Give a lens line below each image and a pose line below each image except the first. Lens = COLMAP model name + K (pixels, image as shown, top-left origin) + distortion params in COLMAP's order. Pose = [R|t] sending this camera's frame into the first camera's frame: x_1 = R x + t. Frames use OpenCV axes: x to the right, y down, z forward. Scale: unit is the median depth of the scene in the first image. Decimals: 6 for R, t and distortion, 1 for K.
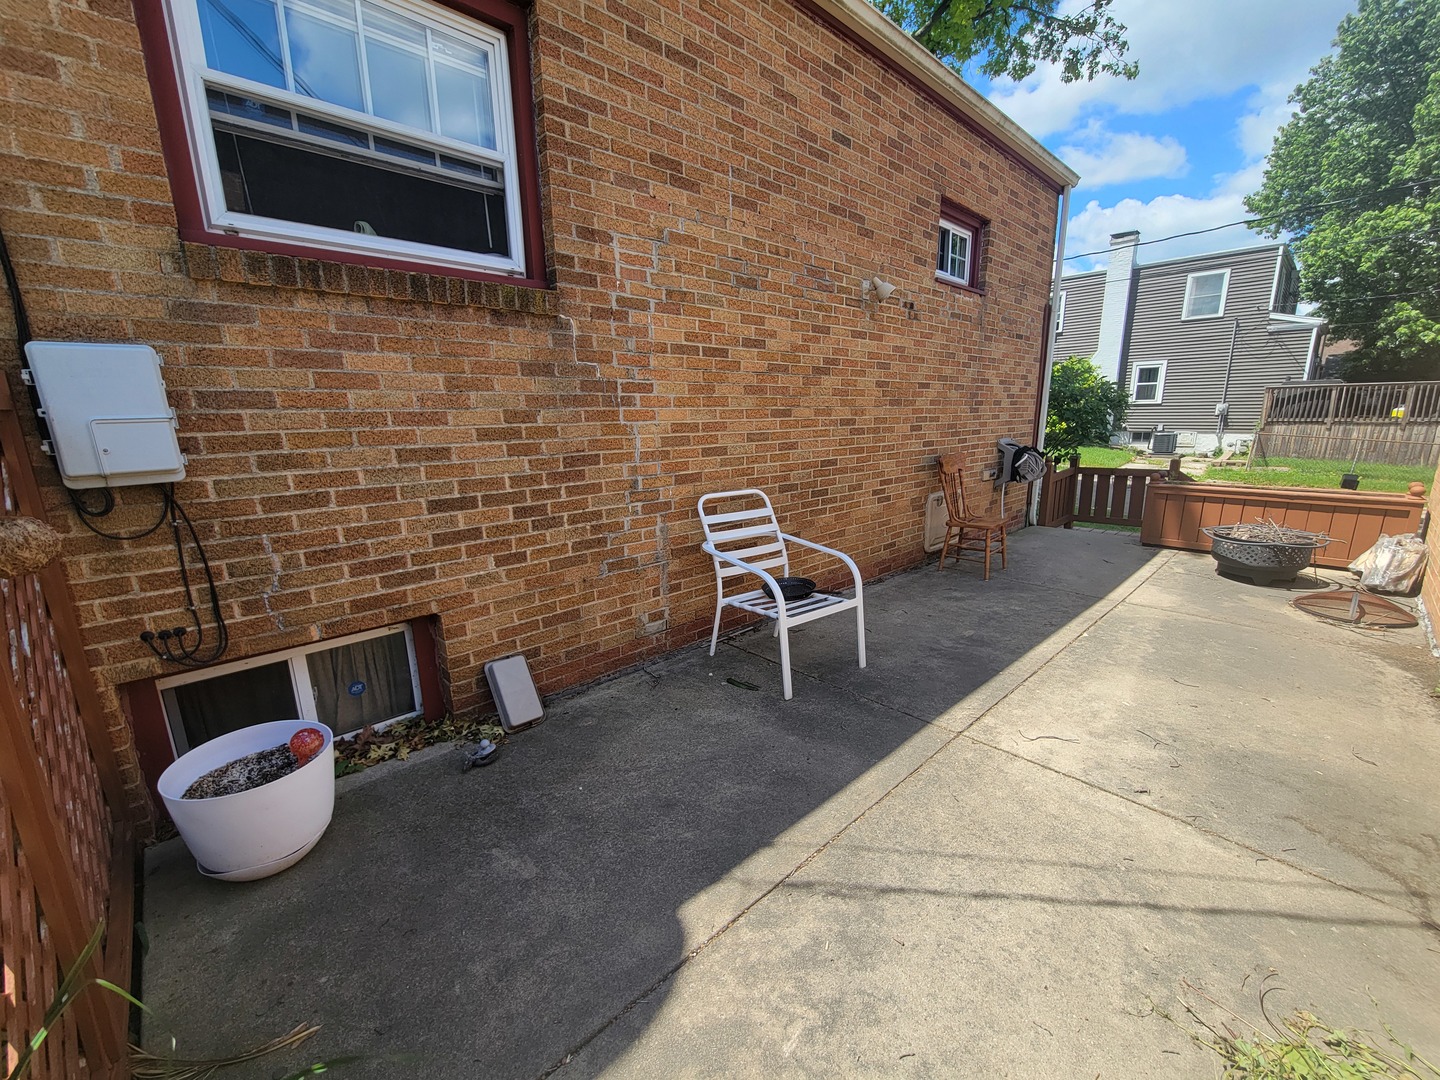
lens RADIAL K [[585.0, 0, 722.9], [0, 585.0, 542.5], [0, 0, 1]] dist [-0.001843, 0.000276]
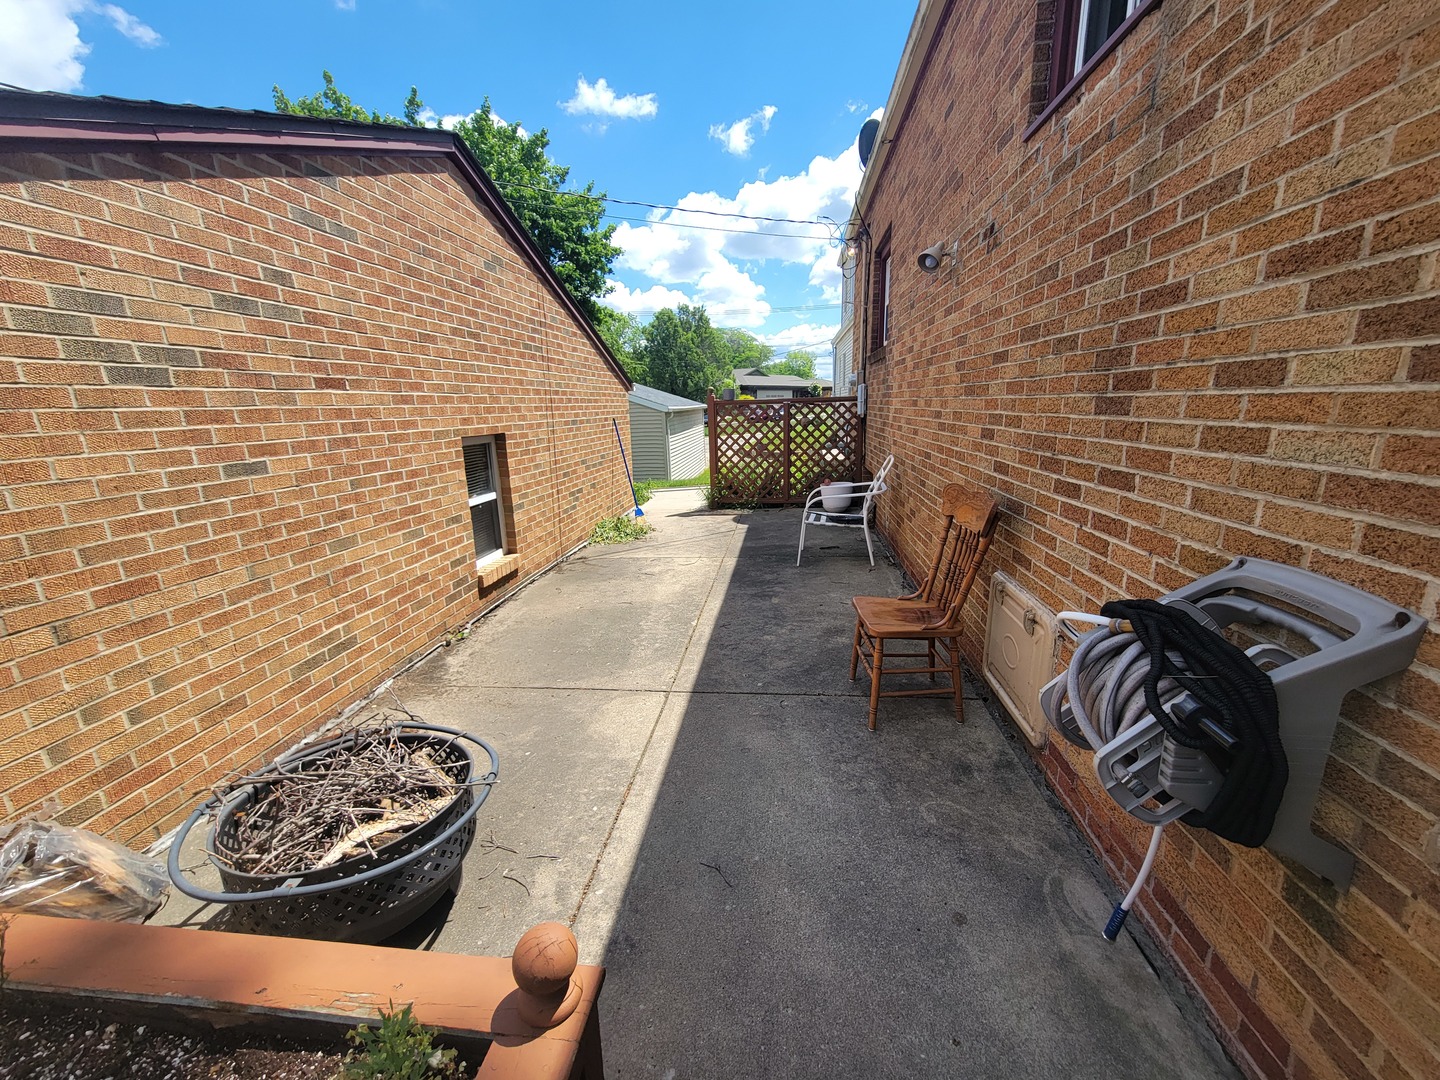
lens RADIAL K [[585.0, 0, 720.5], [0, 585.0, 542.7], [0, 0, 1]] dist [-0.001843, 0.000276]
pose [[-0.761383, 0.177483, -0.623535, 1.048561], [-0.111678, 0.911513, 0.395819, -0.342821], [0.638611, 0.371005, -0.674189, 1.457156]]
